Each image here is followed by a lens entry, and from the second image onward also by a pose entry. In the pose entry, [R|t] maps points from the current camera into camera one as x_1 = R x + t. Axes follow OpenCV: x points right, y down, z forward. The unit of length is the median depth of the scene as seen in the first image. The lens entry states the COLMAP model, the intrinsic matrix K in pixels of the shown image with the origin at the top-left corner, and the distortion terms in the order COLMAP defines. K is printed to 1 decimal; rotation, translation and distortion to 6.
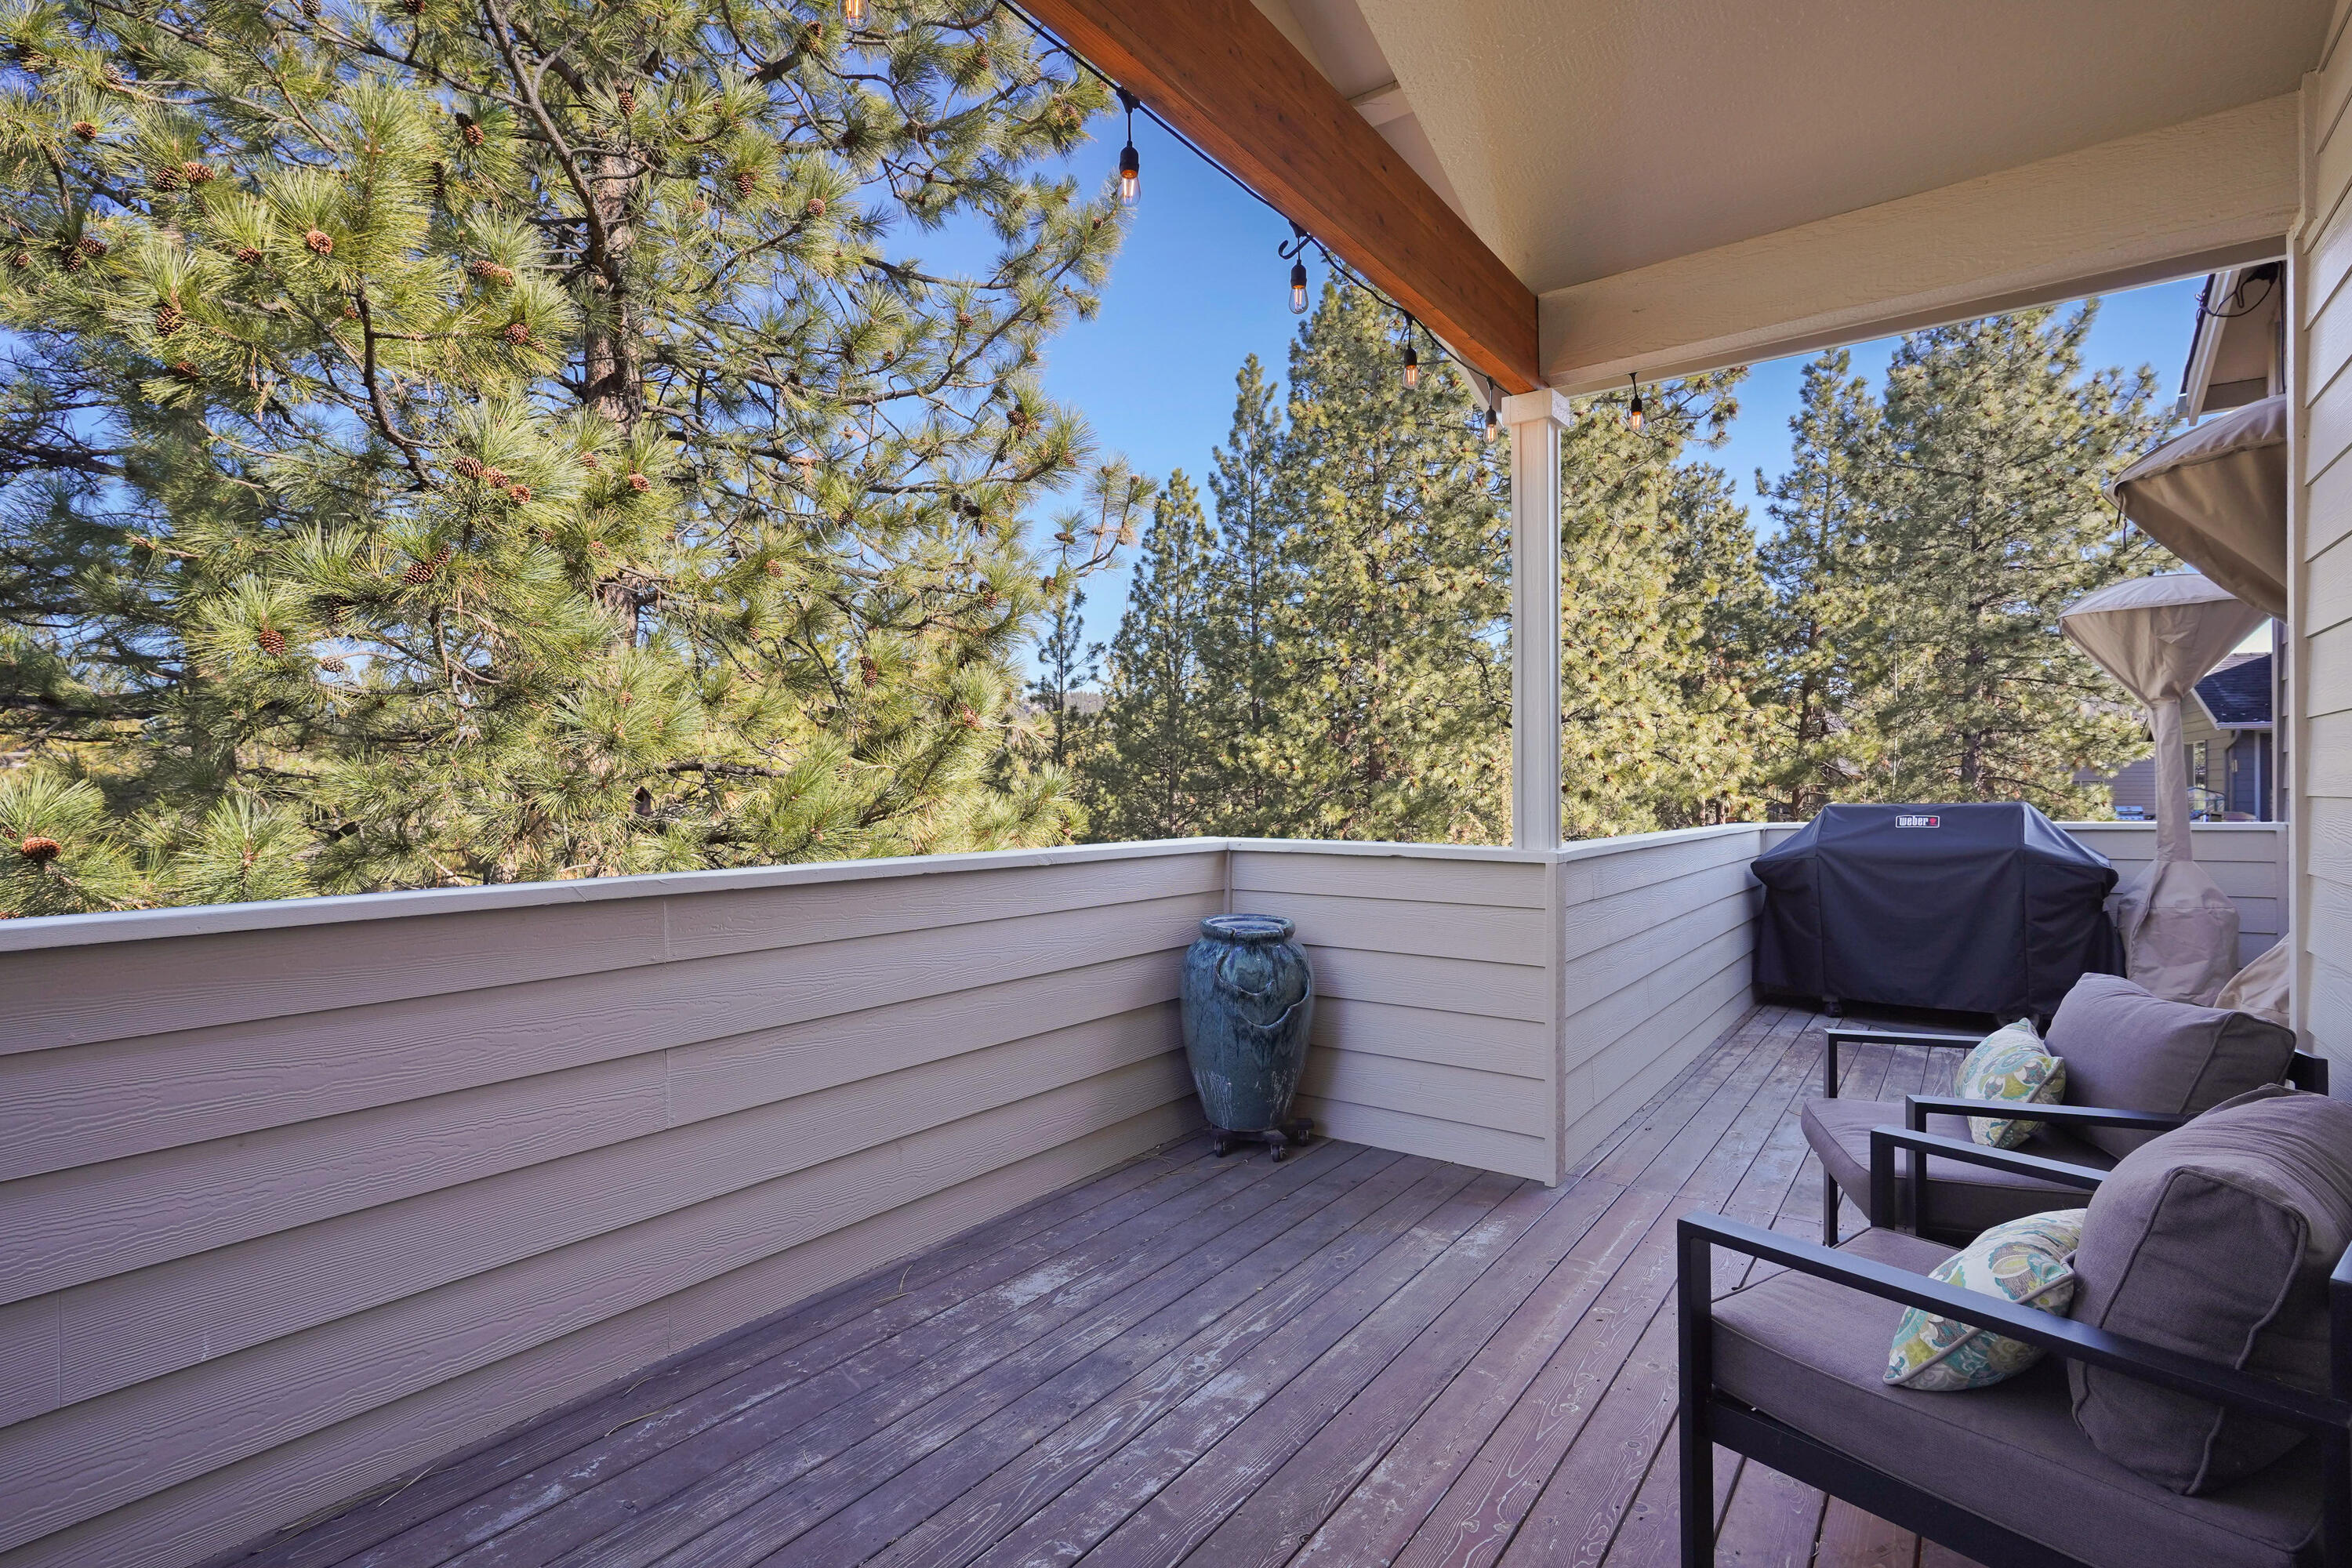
lens RADIAL K [[1133.9, 0, 1176.3], [0, 1133.9, 778.0], [0, 0, 1]] dist [-0.007949, 0.004534]
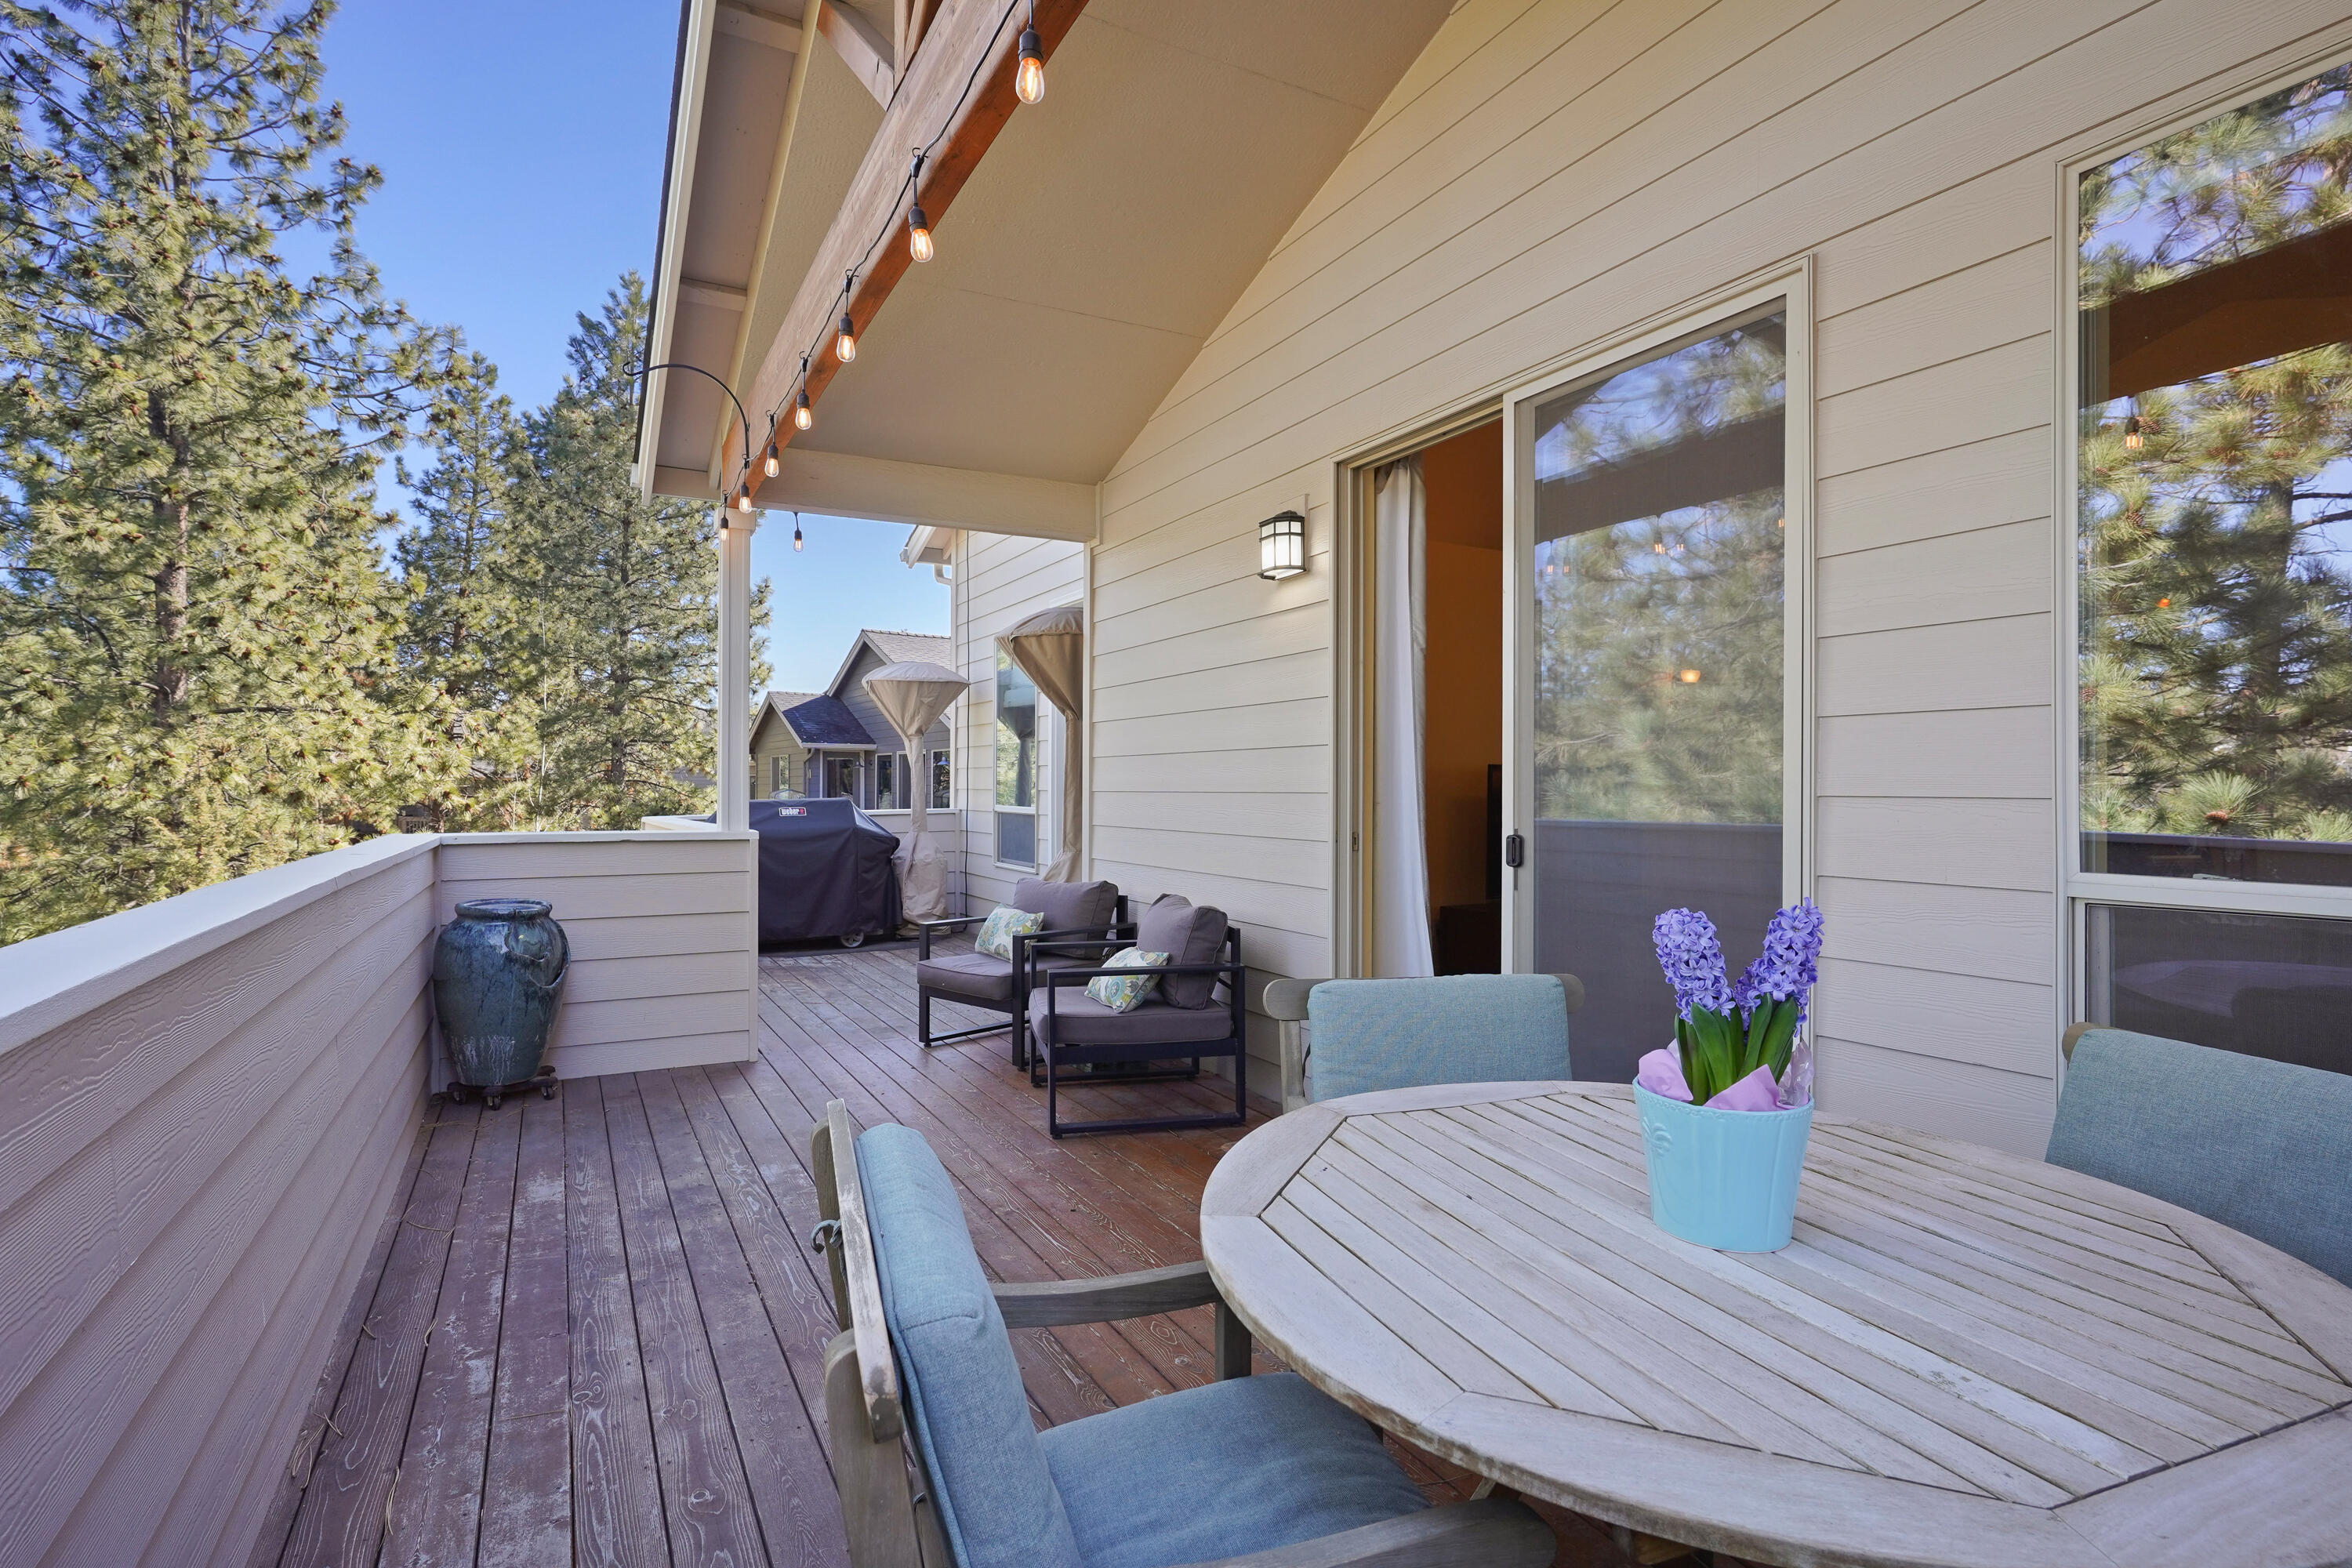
lens RADIAL K [[1133.9, 0, 1175.5], [0, 1133.9, 788.3], [0, 0, 1]] dist [-0.007949, 0.004534]
pose [[0.431093, 0.002220, 0.902305, -0.146545], [-0.009050, 0.999957, 0.001863, 0.000511], [-0.902262, -0.008969, 0.431095, -0.021887]]
